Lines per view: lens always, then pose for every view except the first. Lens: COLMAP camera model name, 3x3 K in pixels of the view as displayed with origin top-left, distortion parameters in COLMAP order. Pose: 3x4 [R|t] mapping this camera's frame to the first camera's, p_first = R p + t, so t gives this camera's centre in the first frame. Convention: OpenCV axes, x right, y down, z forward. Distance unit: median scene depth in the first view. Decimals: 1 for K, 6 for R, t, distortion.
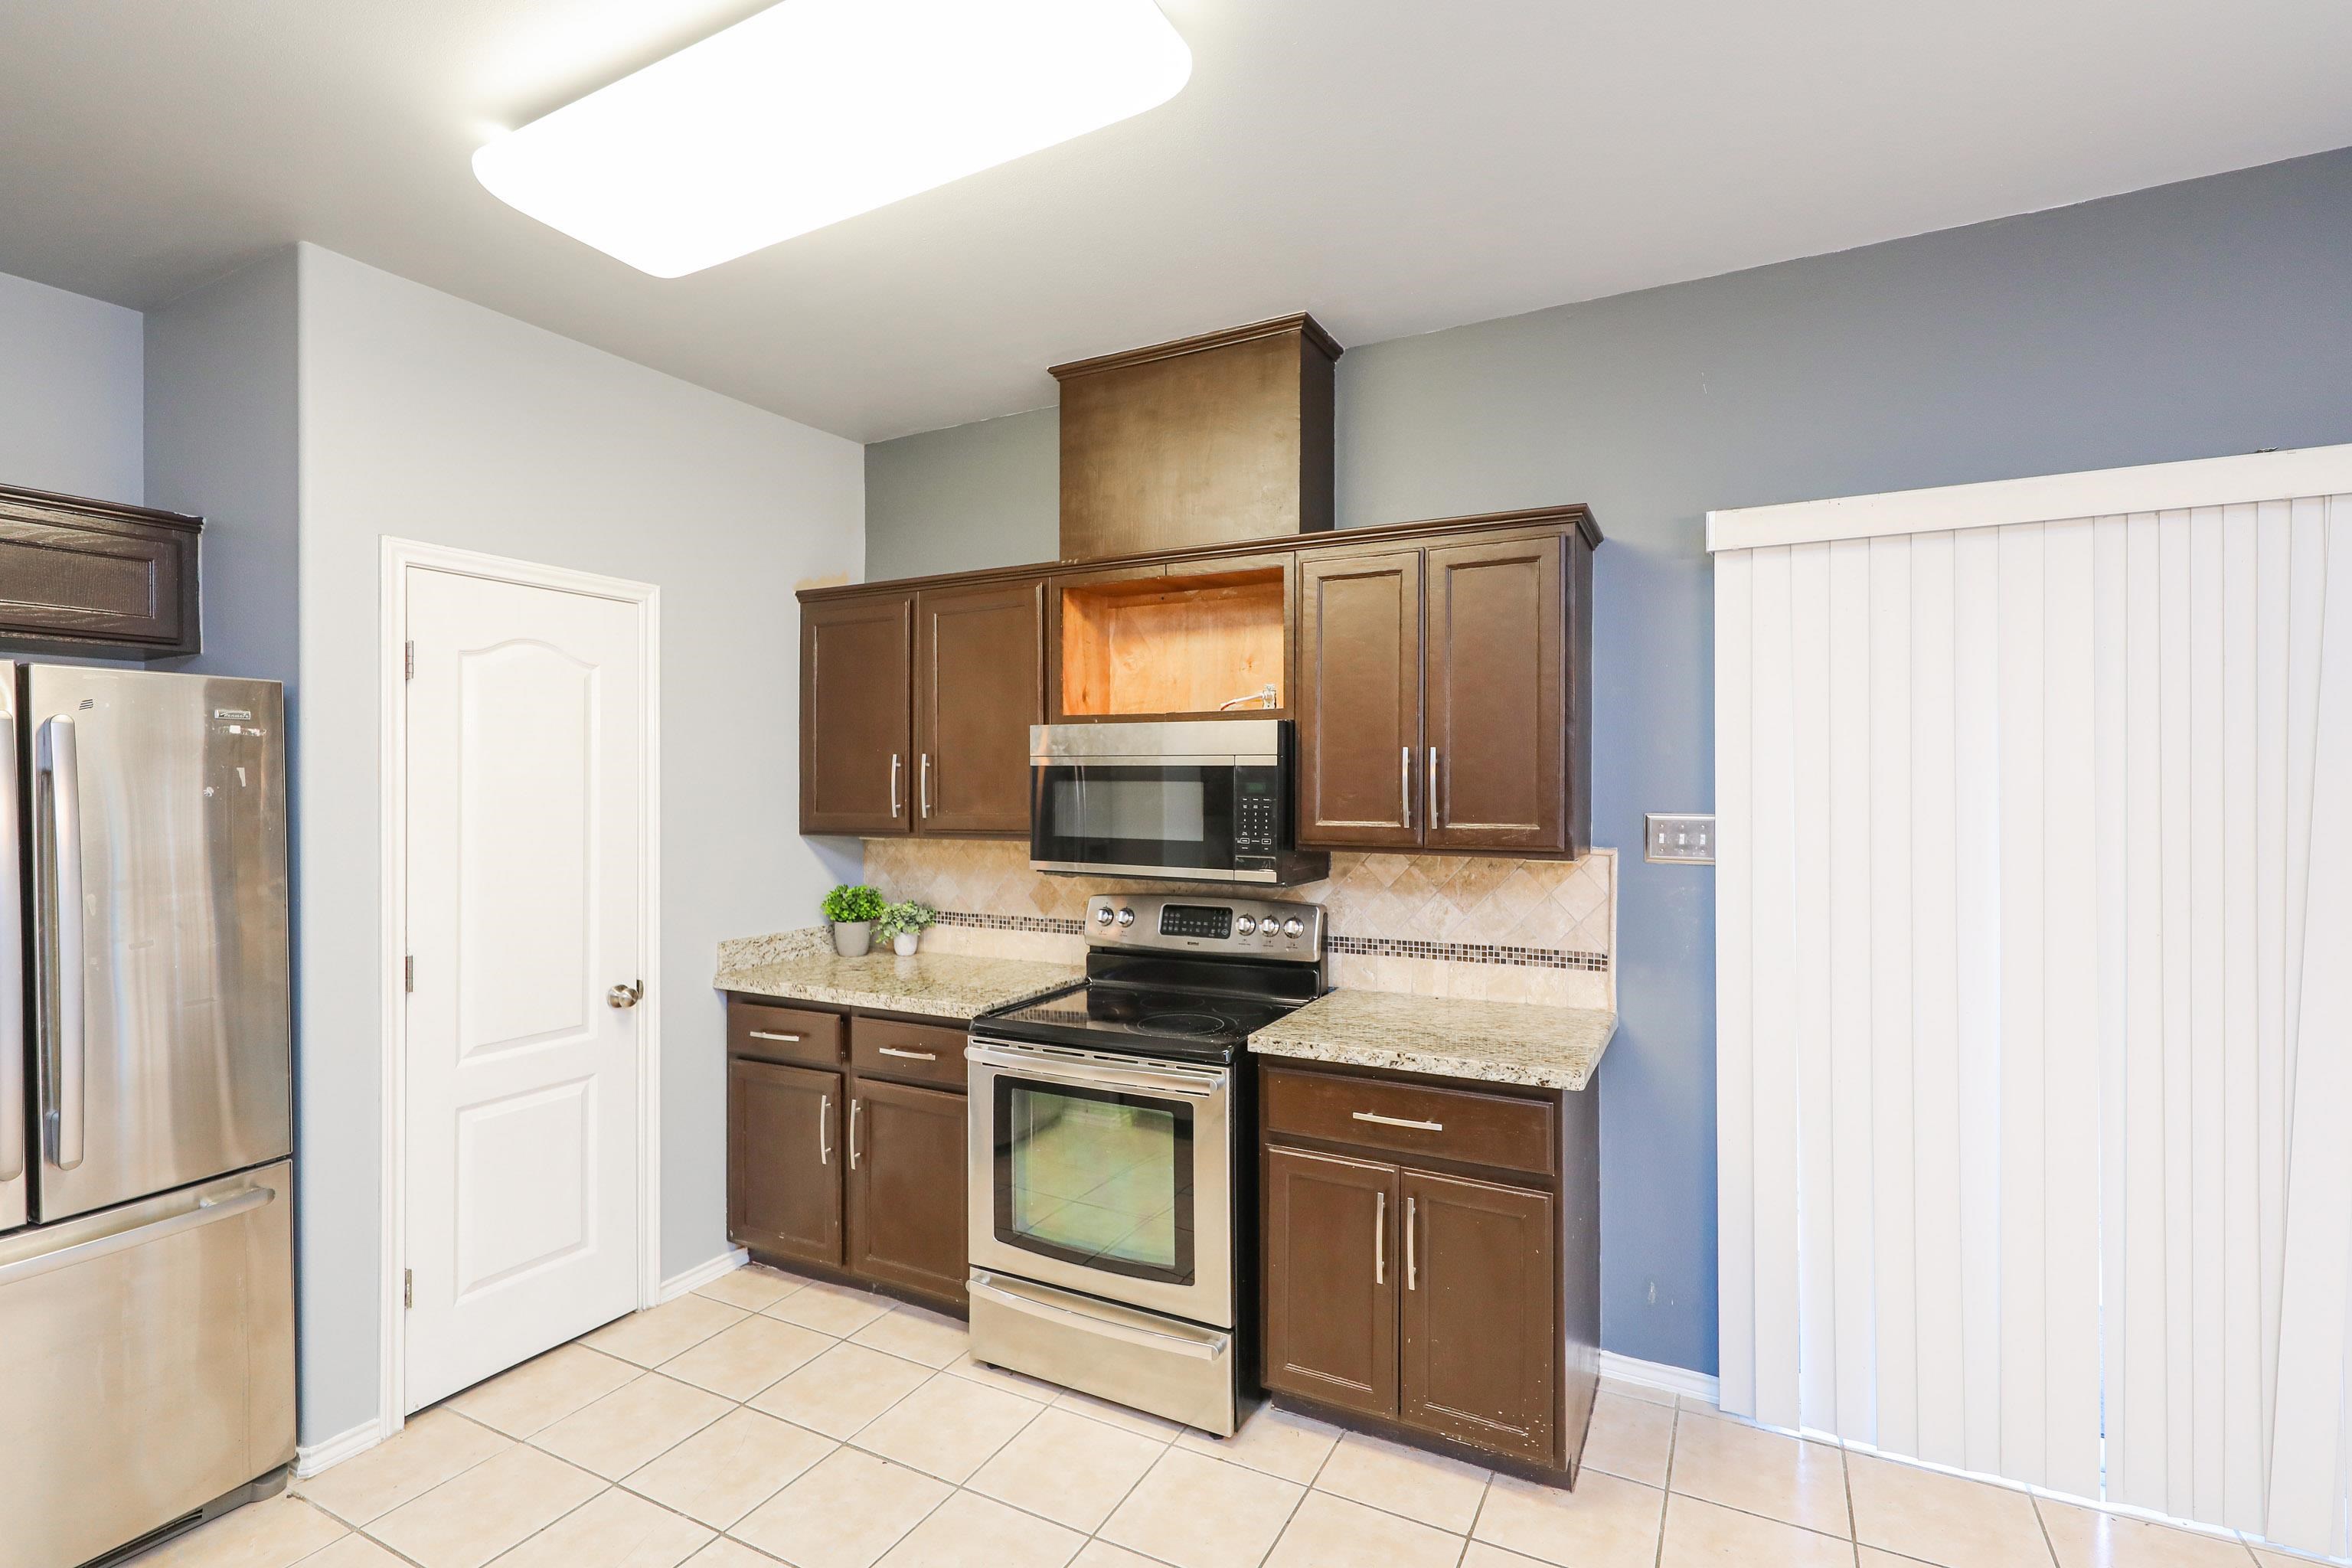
lens RADIAL K [[1073.3, 0, 1194.5], [0, 1073.3, 781.4], [0, 0, 1]] dist [0.002065, 0.000011]
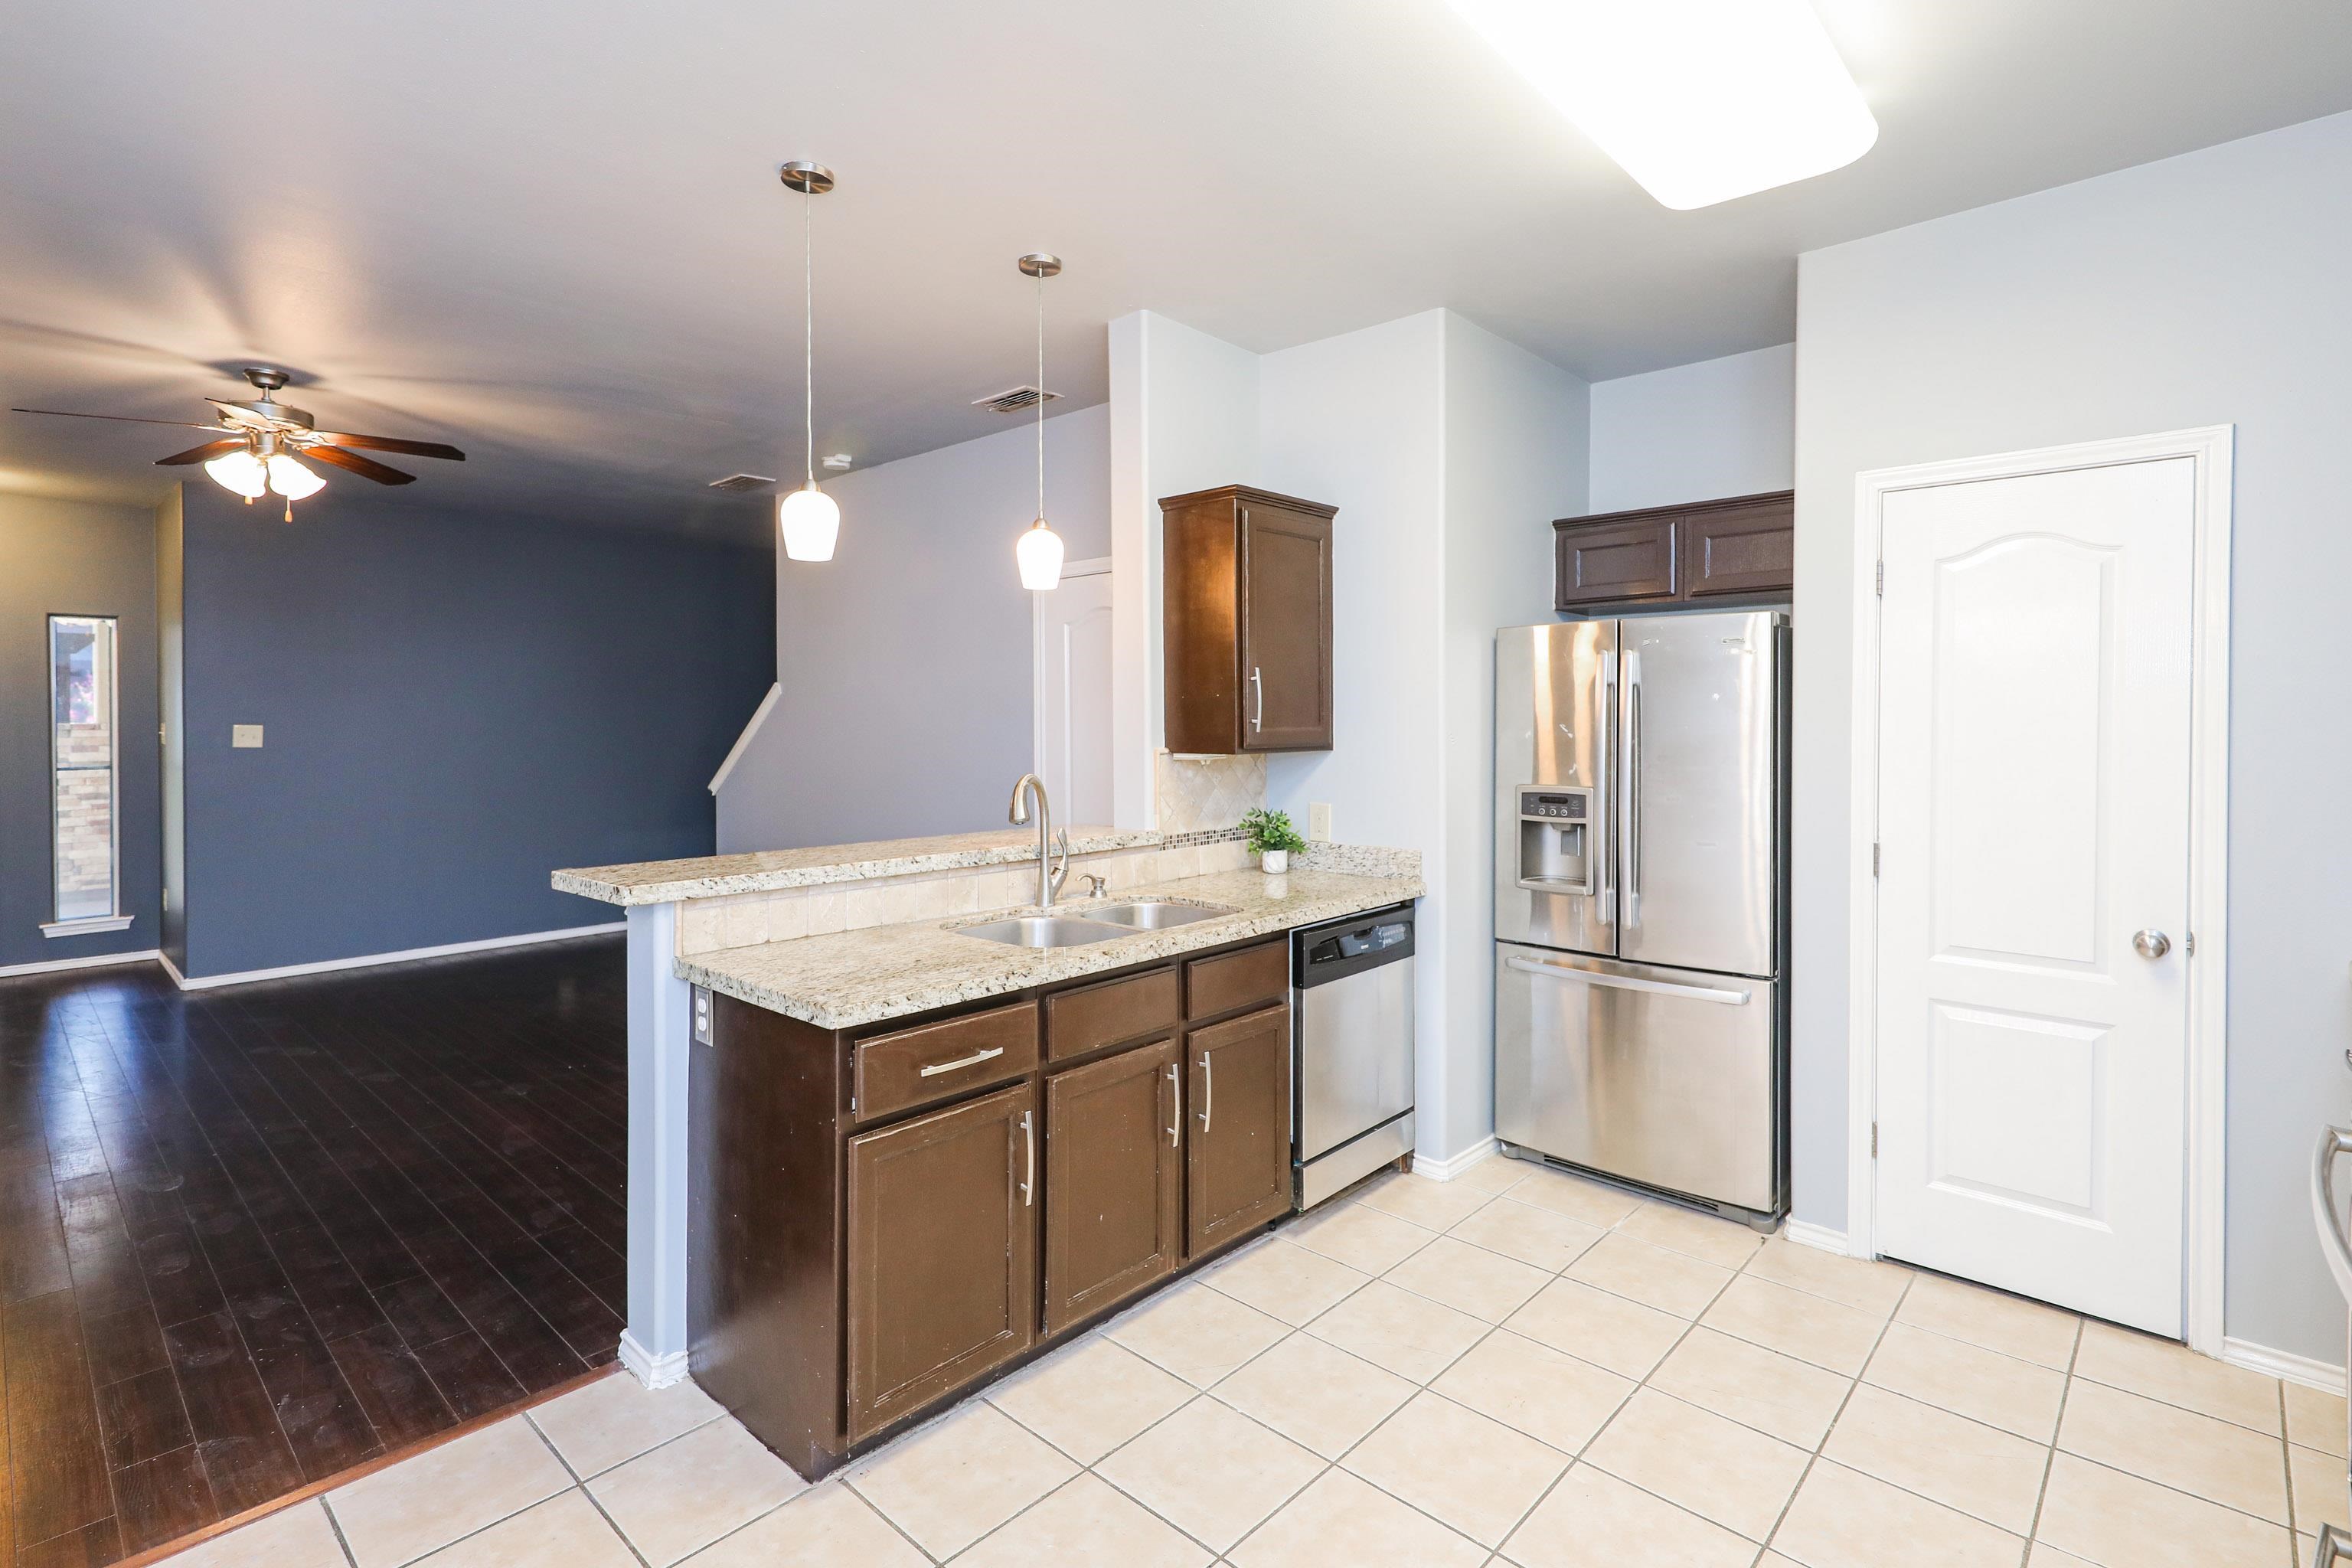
lens RADIAL K [[1120.7, 0, 1174.1], [0, 1120.7, 729.1], [0, 0, 1]] dist [0.000782, 0.000316]
pose [[-0.266757, 0.012605, -0.963681, 0.516090], [0.002528, 0.999920, 0.012379, 0.024340], [0.963761, 0.000866, -0.266768, 0.536922]]
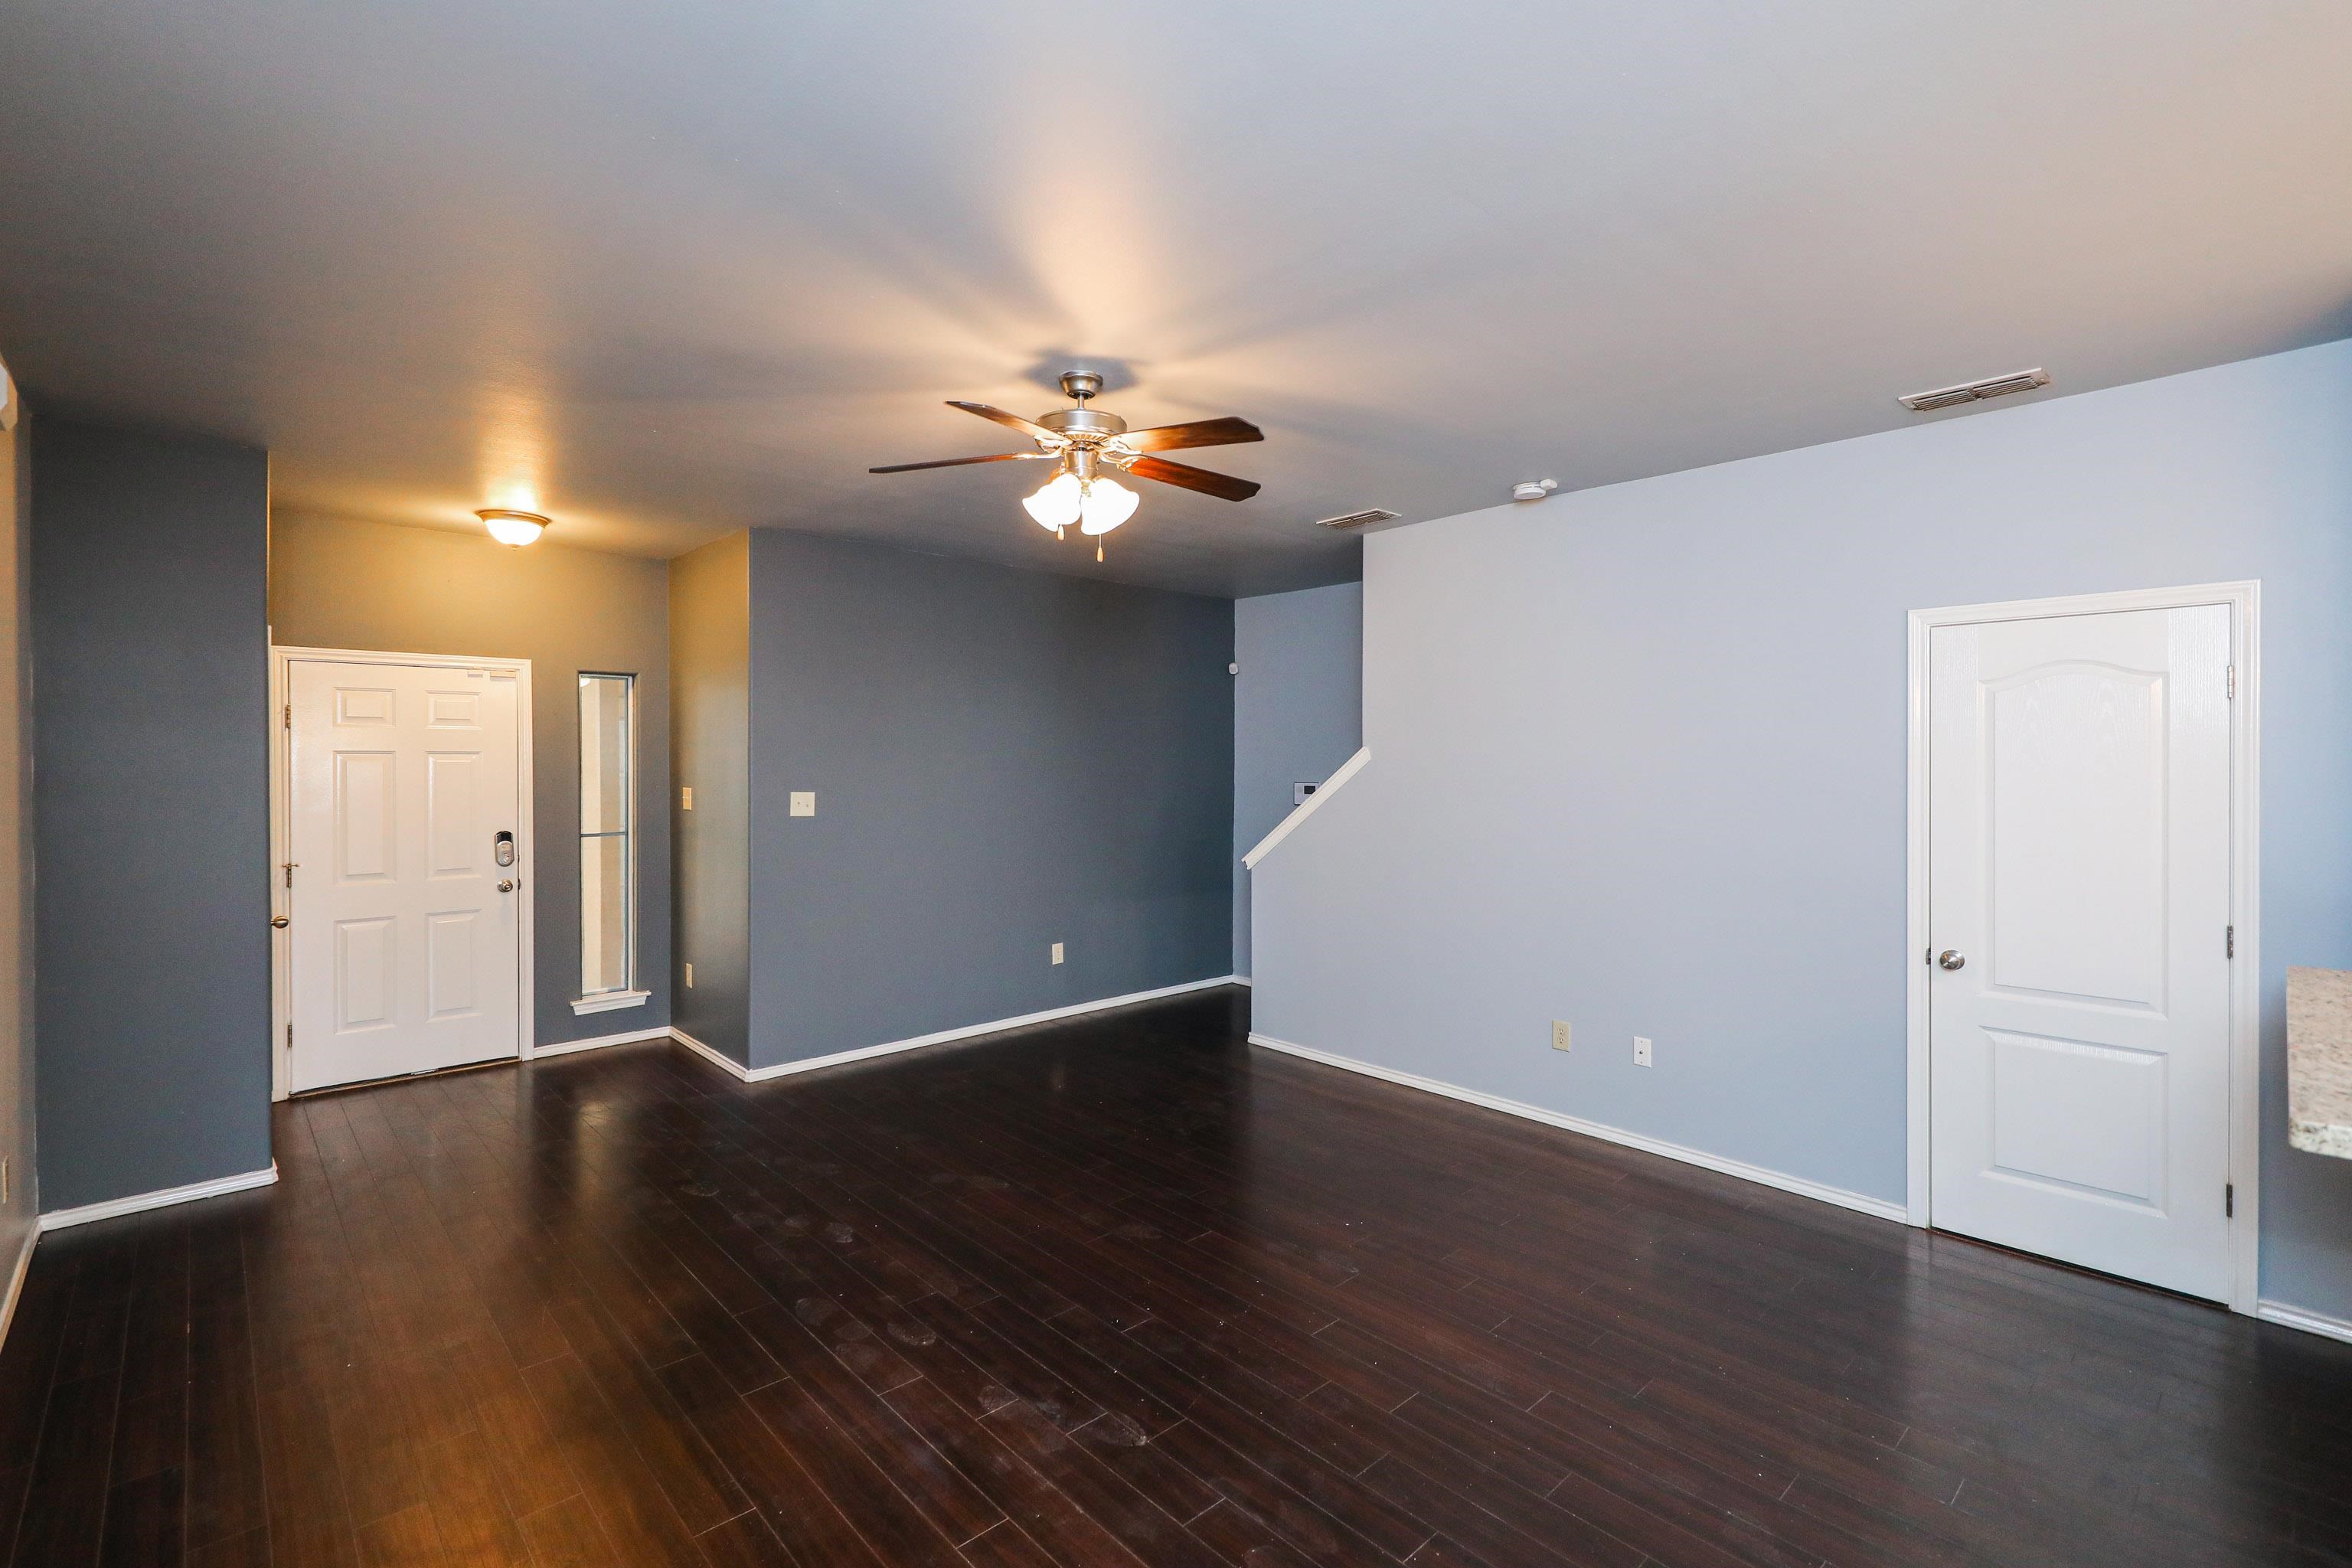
lens RADIAL K [[1041.4, 0, 1168.1], [0, 1041.4, 779.1], [0, 0, 1]] dist [0.013150, -0.000202]
pose [[-0.339458, 0.016533, -0.940476, 0.428172], [-0.002601, 0.999825, 0.018515, -0.020445], [0.940618, 0.008732, -0.339355, -0.517537]]
